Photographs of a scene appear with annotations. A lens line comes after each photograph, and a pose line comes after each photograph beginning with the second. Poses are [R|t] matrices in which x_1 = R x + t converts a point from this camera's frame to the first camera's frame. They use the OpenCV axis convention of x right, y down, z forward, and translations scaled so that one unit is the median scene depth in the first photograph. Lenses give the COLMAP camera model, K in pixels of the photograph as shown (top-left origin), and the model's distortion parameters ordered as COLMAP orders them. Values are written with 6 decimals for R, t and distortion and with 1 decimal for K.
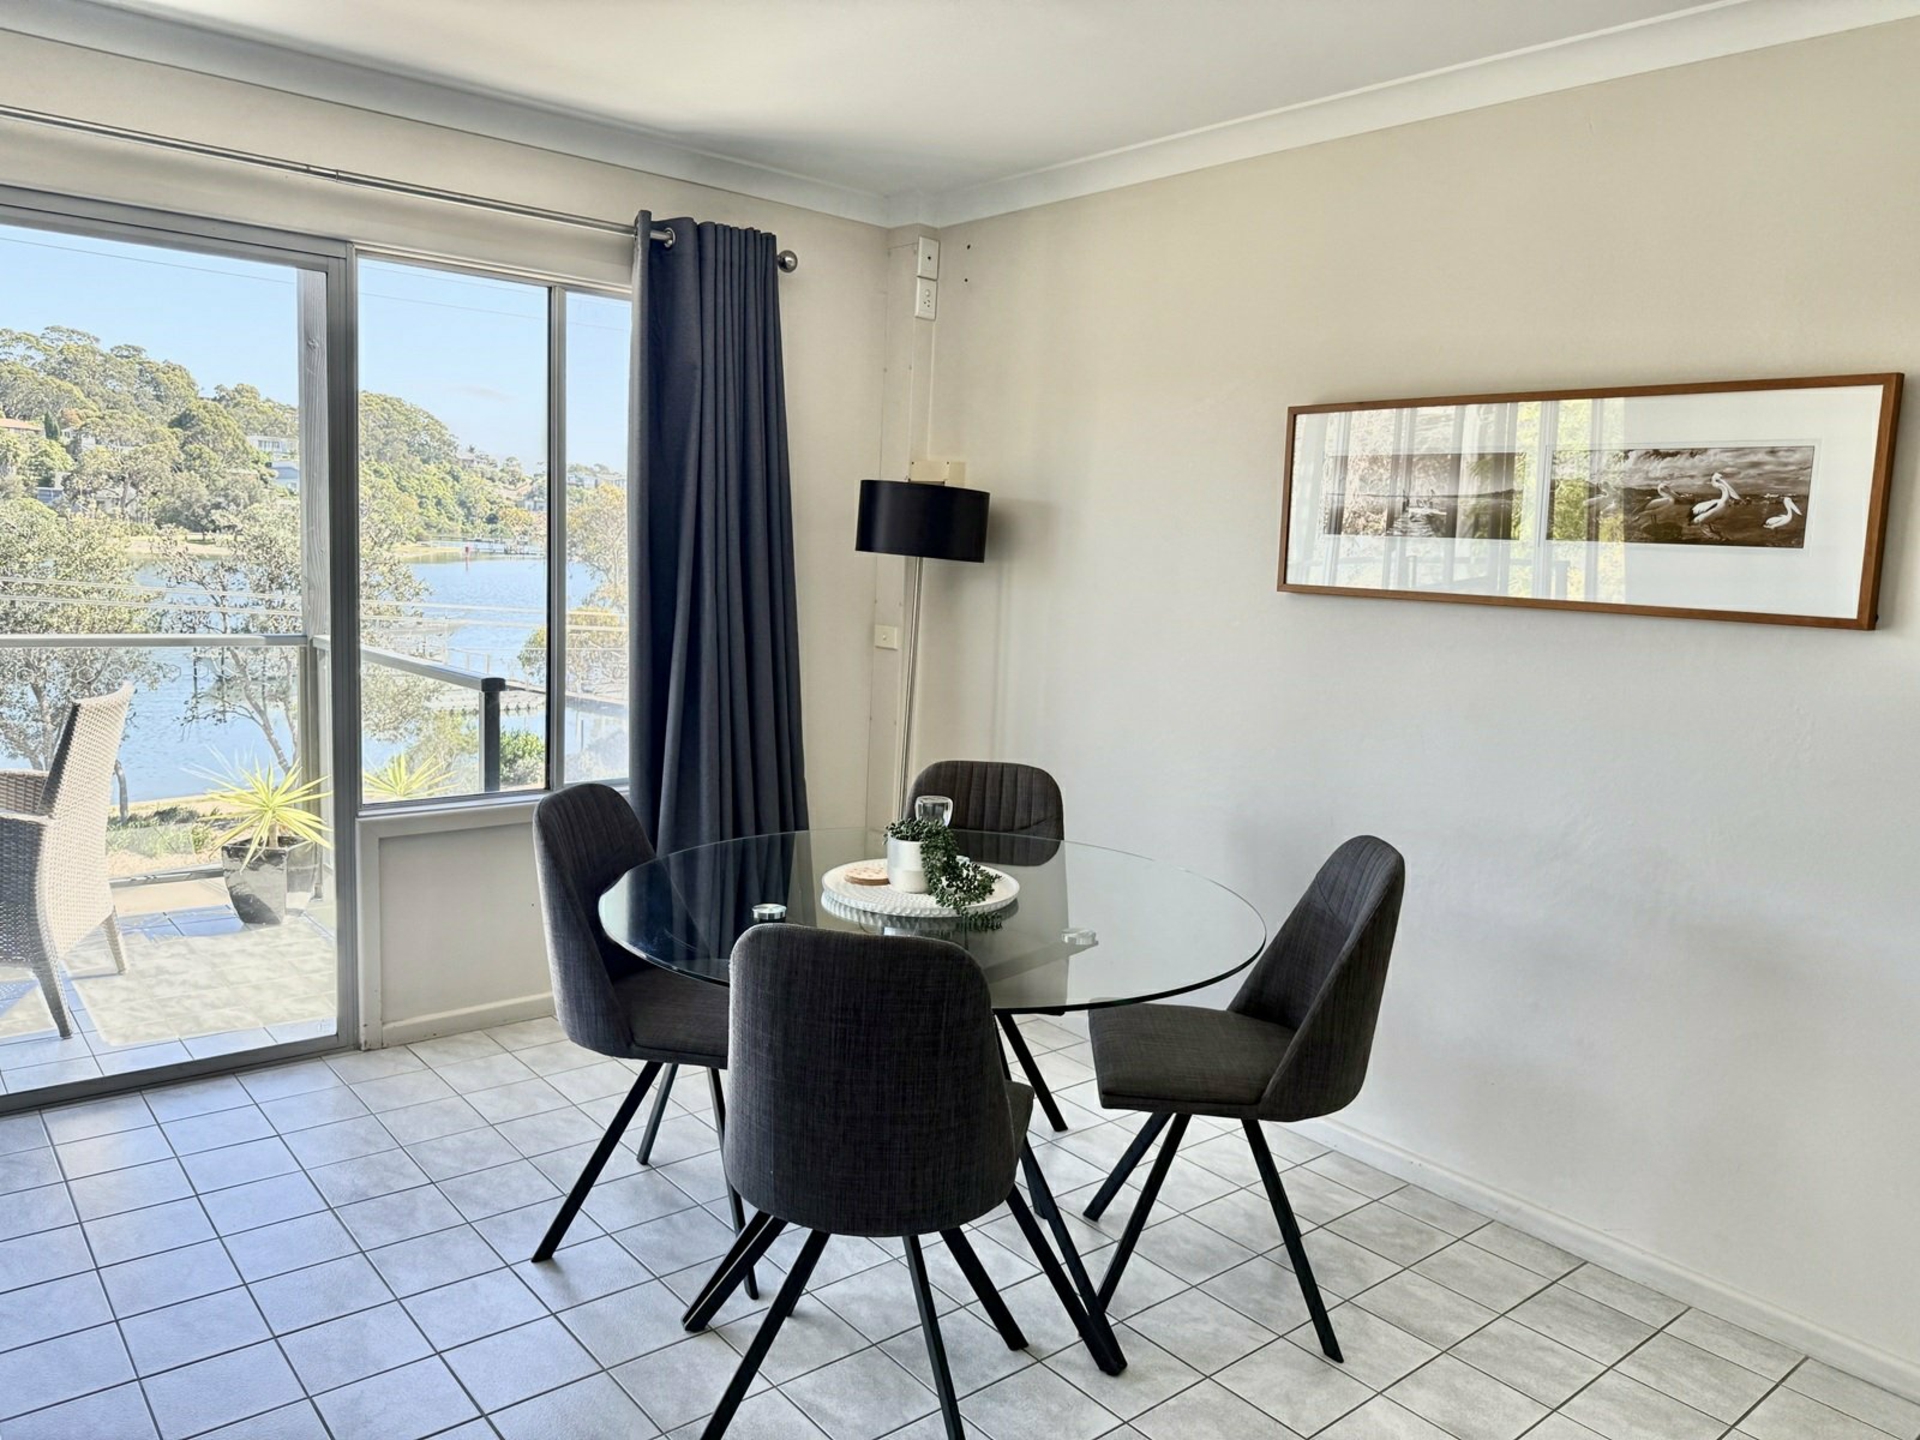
lens RADIAL K [[1365.8, 0, 958.1], [0, 1365.8, 725.0], [0, 0, 1]] dist [0.008995, -0.007366]
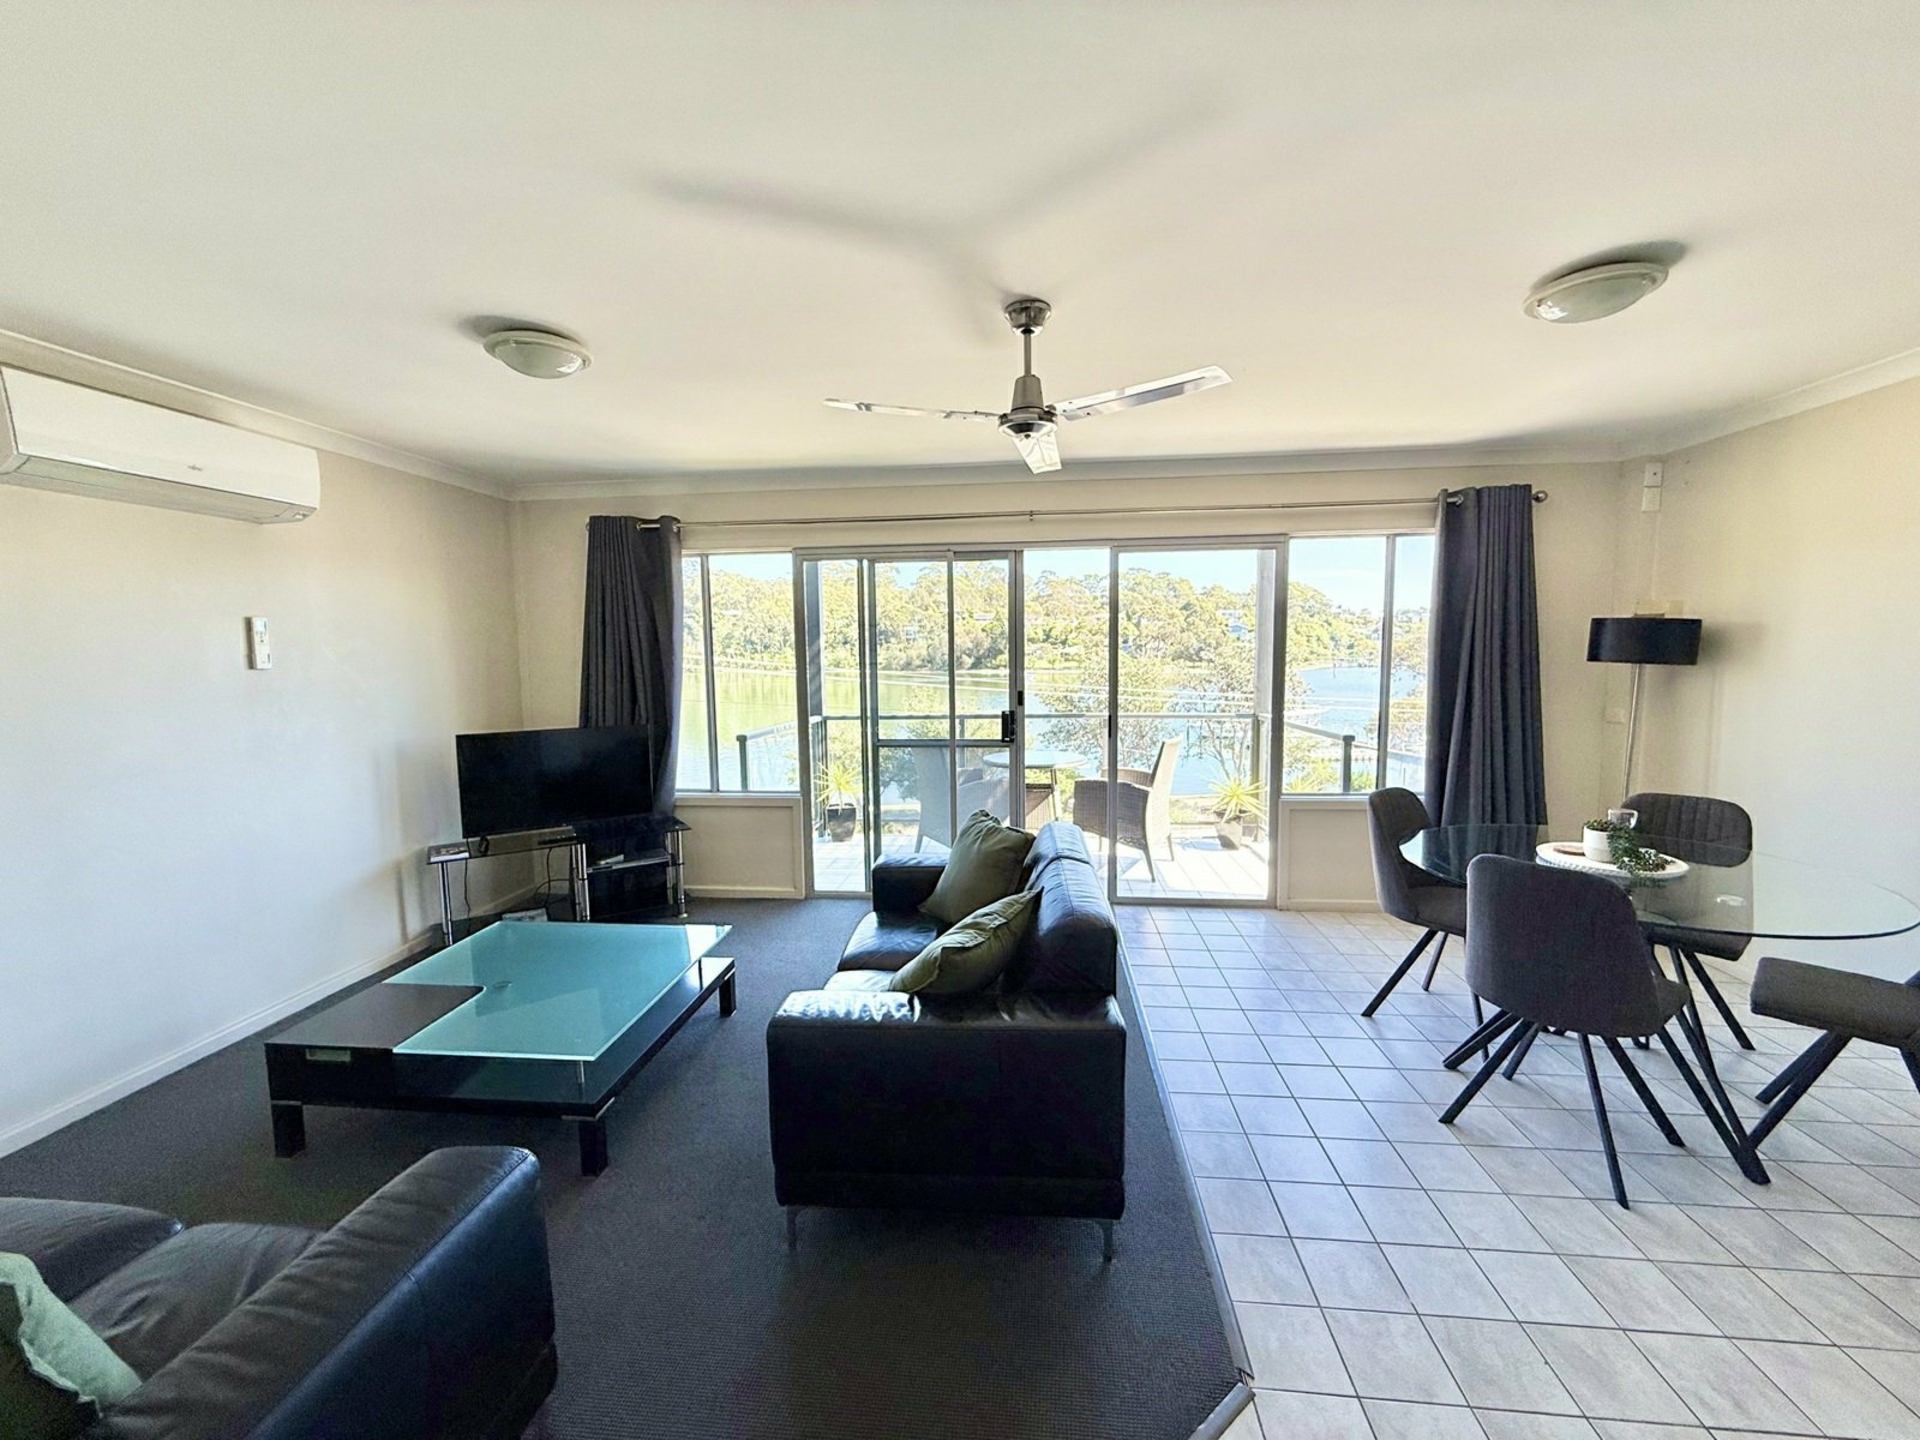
lens RADIAL K [[773.3, 0, 960.0], [0, 773.3, 720.0], [0, 0, 1]] dist [0.008774, -0.000092]
pose [[0.701905, 0.008560, -0.712219, 0.062783], [-0.050806, 0.997982, -0.038076, 0.014024], [0.710456, 0.062910, 0.700924, -0.186625]]
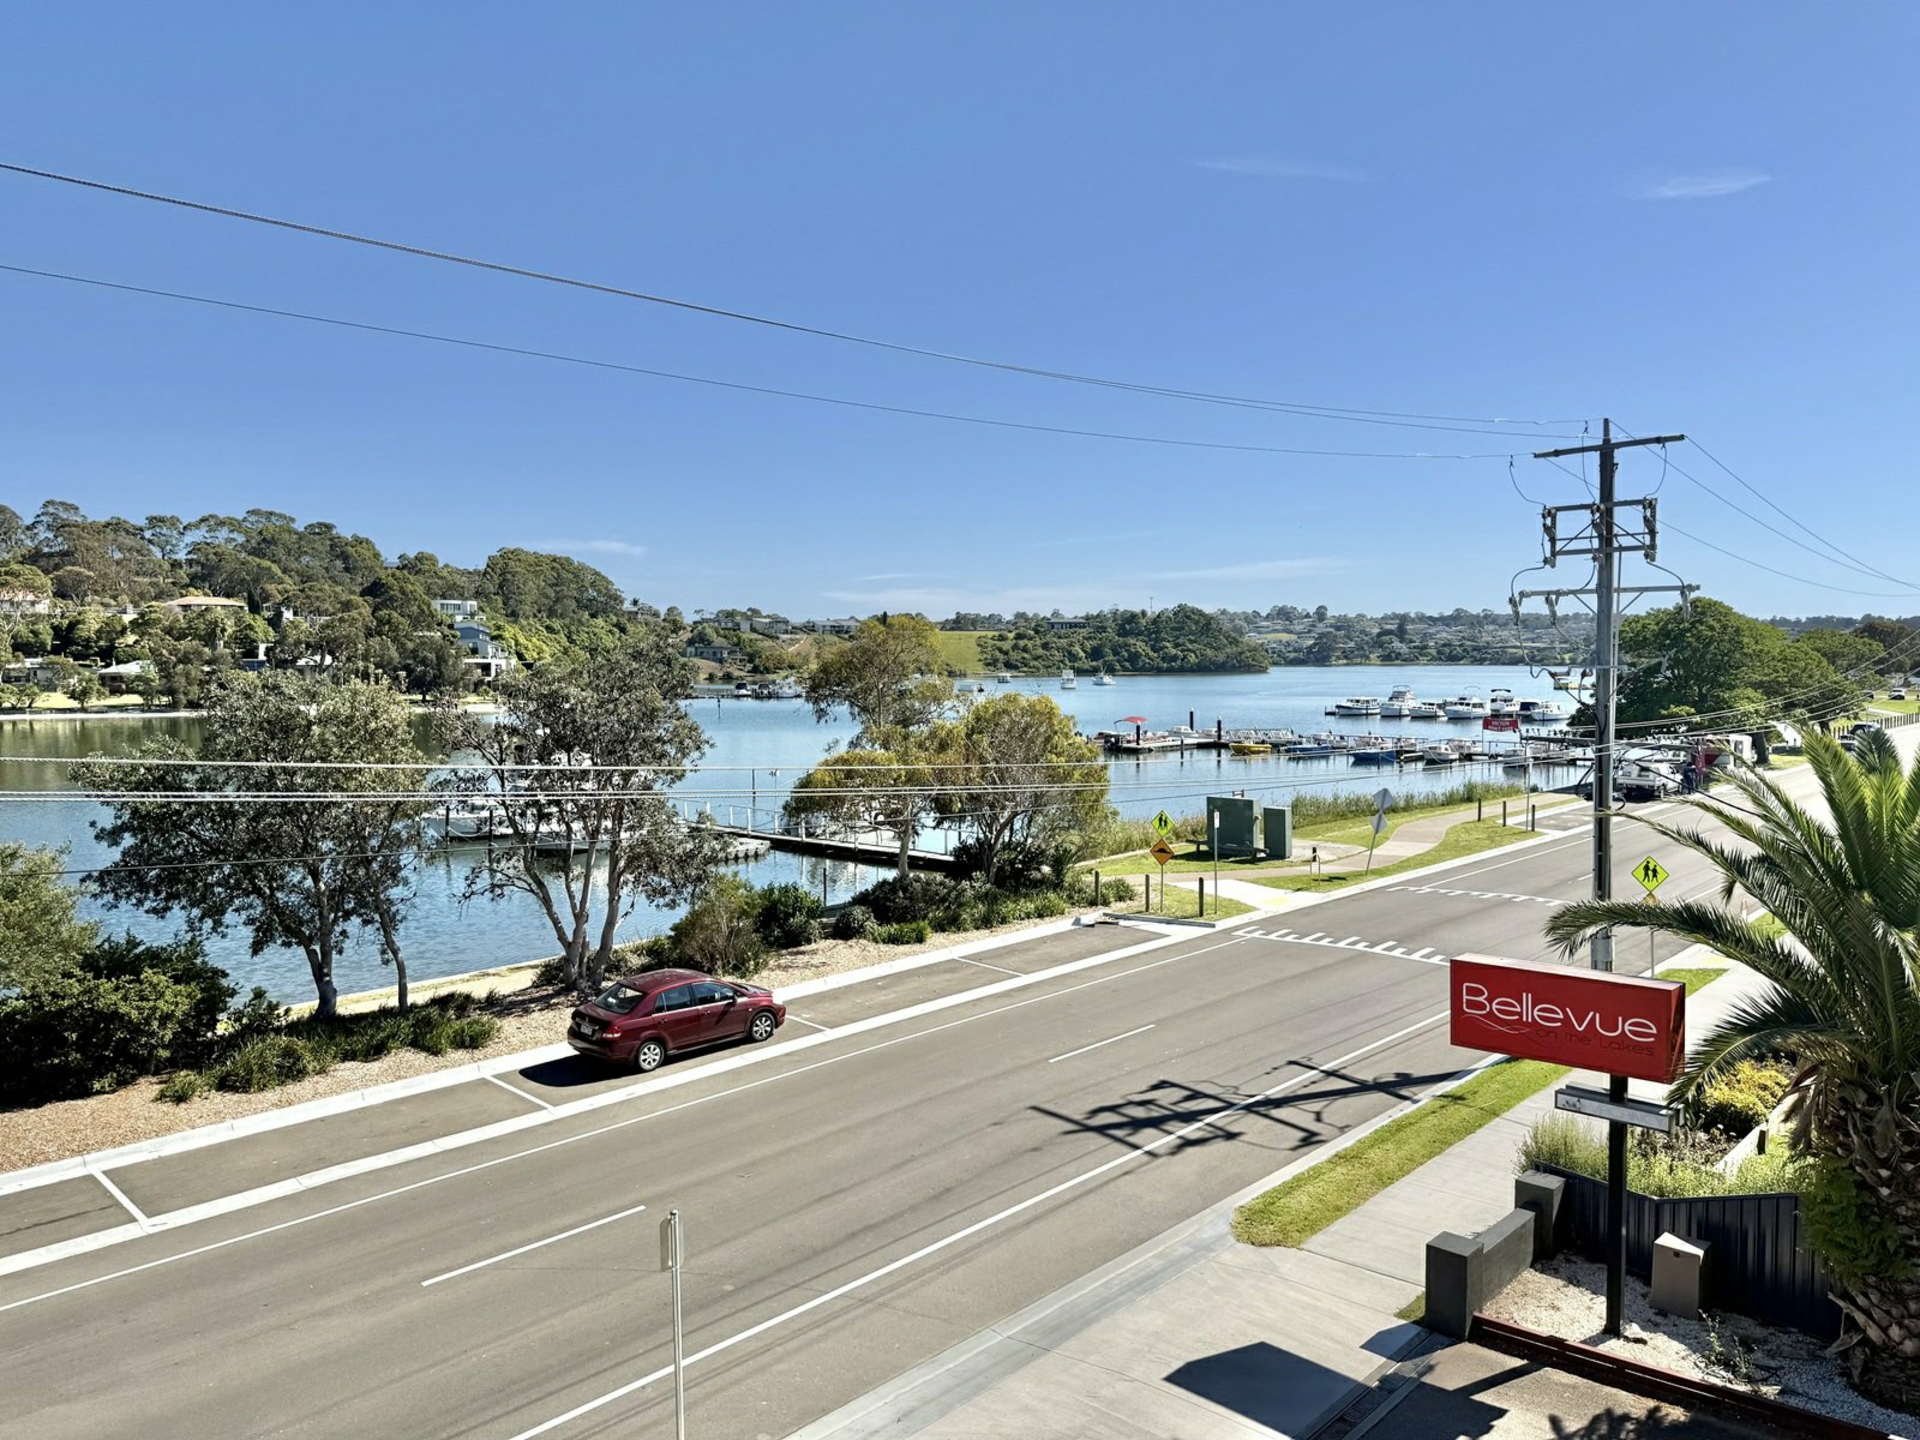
lens RADIAL K [[1324.1, 0, 960.0], [0, 1324.1, 720.0], [0, 0, 1]] dist [0.113733, -0.163063]
pose [[0.994640, -0.049669, -0.090692, -1.046717], [0.040923, 0.994552, -0.095869, -0.155743], [0.094960, 0.091644, 0.991254, 0.896620]]
